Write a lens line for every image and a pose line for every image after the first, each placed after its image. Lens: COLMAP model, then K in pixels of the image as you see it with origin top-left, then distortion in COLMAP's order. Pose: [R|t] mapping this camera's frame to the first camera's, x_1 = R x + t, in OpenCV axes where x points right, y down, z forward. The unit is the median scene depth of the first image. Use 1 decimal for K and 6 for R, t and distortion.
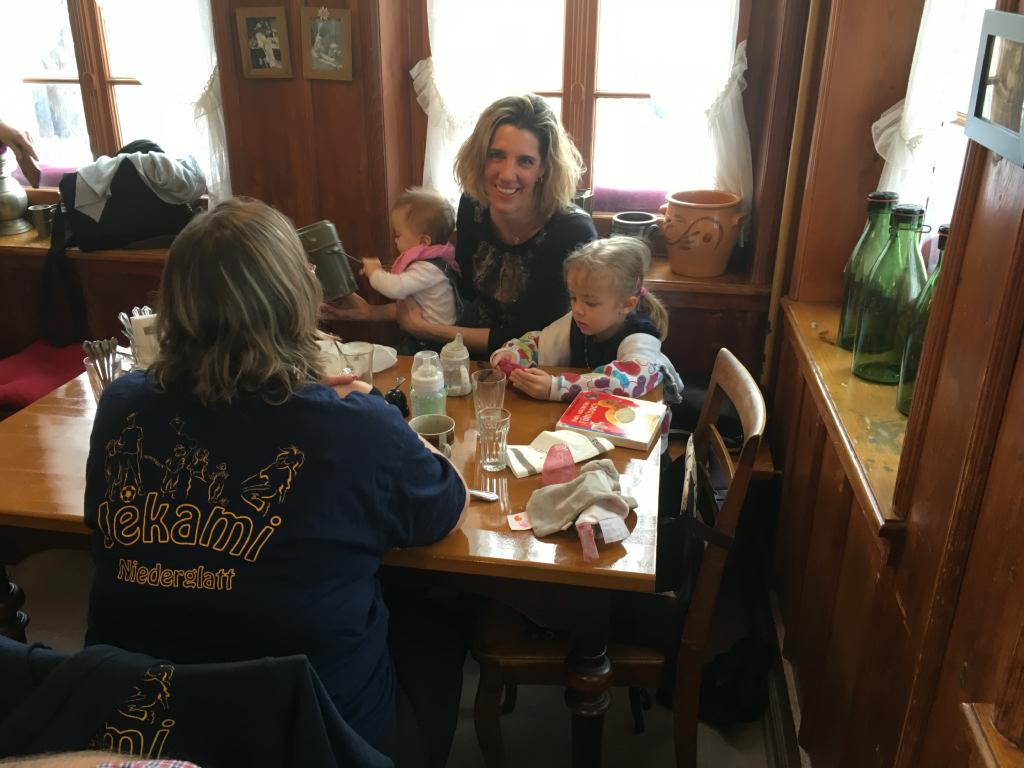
lens RADIAL K [[859.3, 0, 510.1], [0, 859.3, 386.5], [0, 0, 1]] dist [0.011510, 0.001323]
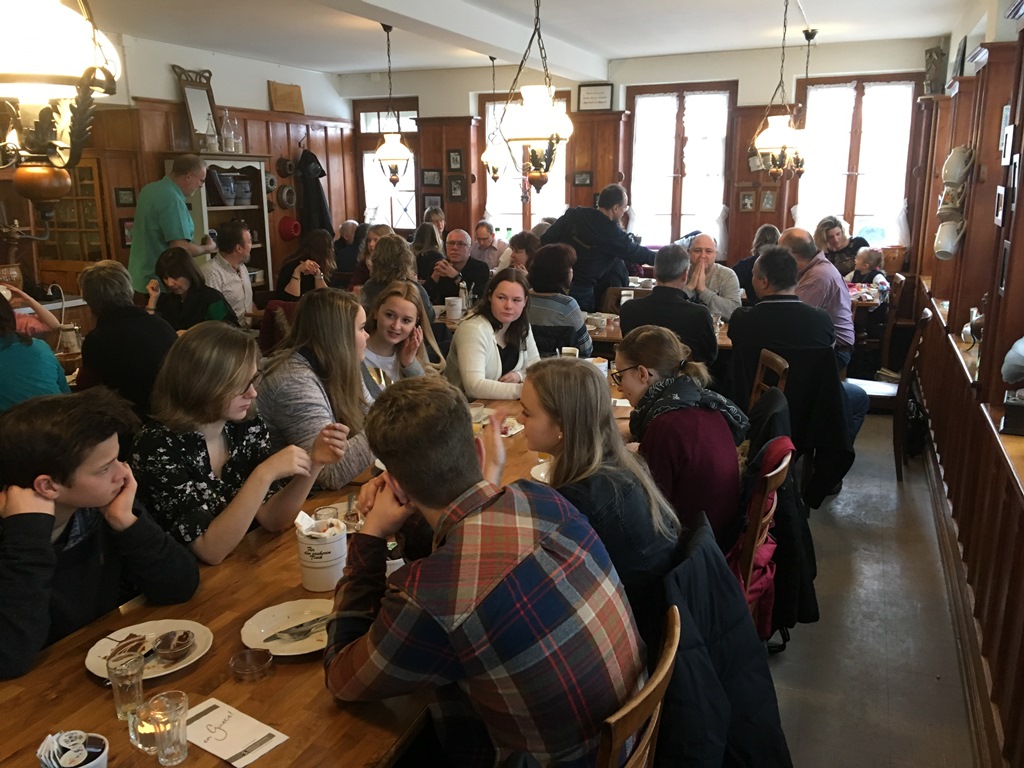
lens RADIAL K [[868.7, 0, 511.5], [0, 868.7, 380.6], [0, 0, 1]] dist [0.005131, 0.001720]
pose [[0.974525, 0.026705, -0.222682, -0.404375], [-0.062320, 0.986028, -0.154481, 0.830692], [0.215446, 0.164423, 0.962574, -2.239573]]
